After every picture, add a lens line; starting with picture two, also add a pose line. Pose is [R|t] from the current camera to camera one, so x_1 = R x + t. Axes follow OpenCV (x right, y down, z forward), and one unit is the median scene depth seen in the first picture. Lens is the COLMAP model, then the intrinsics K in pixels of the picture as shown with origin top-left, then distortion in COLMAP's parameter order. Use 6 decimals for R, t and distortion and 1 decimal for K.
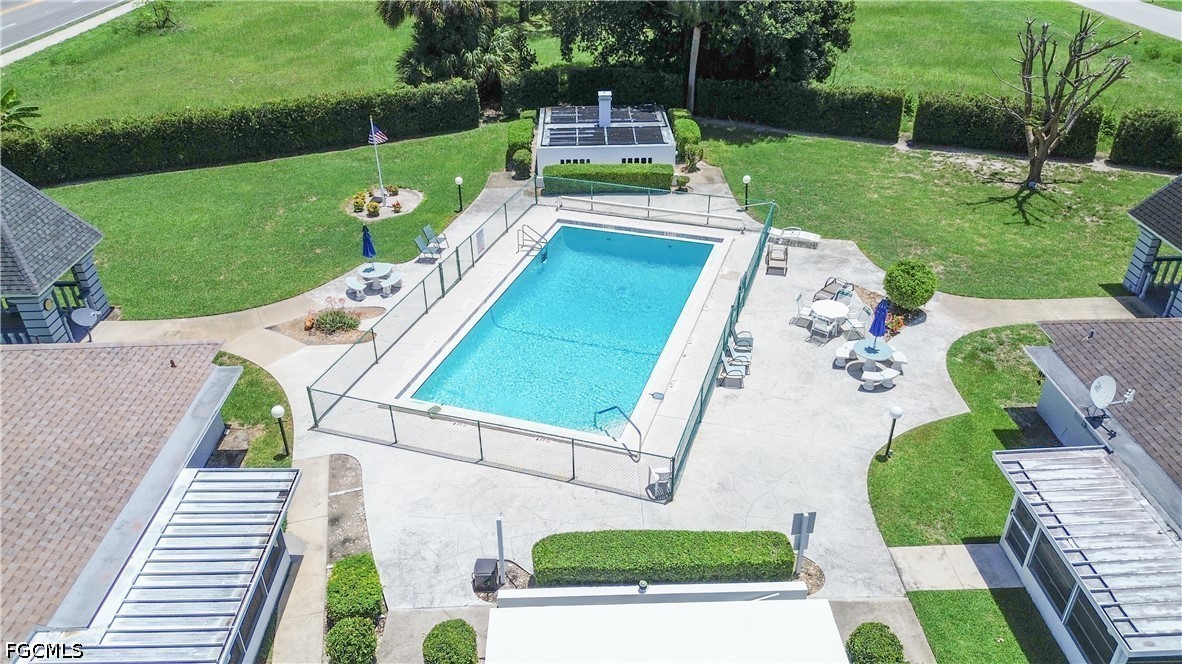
lens RADIAL K [[837.7, 0, 591.0], [0, 837.7, 332.0], [0, 0, 1]] dist [0.055980, -0.048851]
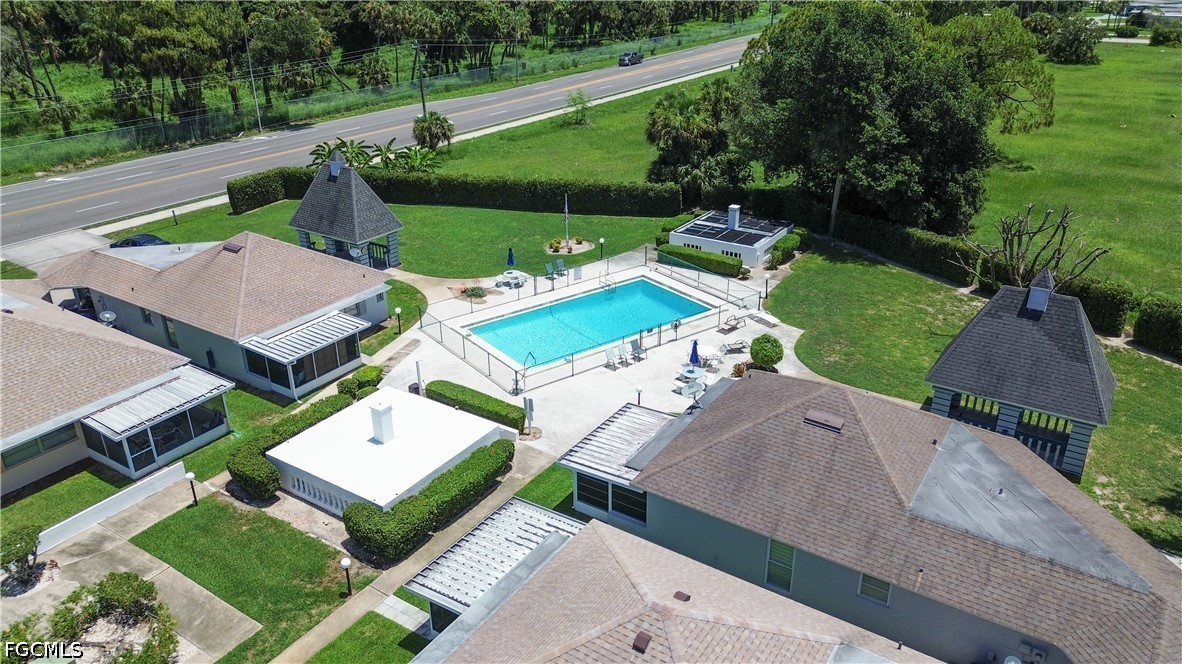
lens RADIAL K [[837.7, 0, 591.0], [0, 837.7, 332.0], [0, 0, 1]] dist [0.055980, -0.048851]
pose [[0.820968, 0.242978, -0.516695, 0.625743], [-0.297602, 0.954387, -0.024051, 0.028321], [0.487283, 0.173514, 0.855832, -0.315052]]
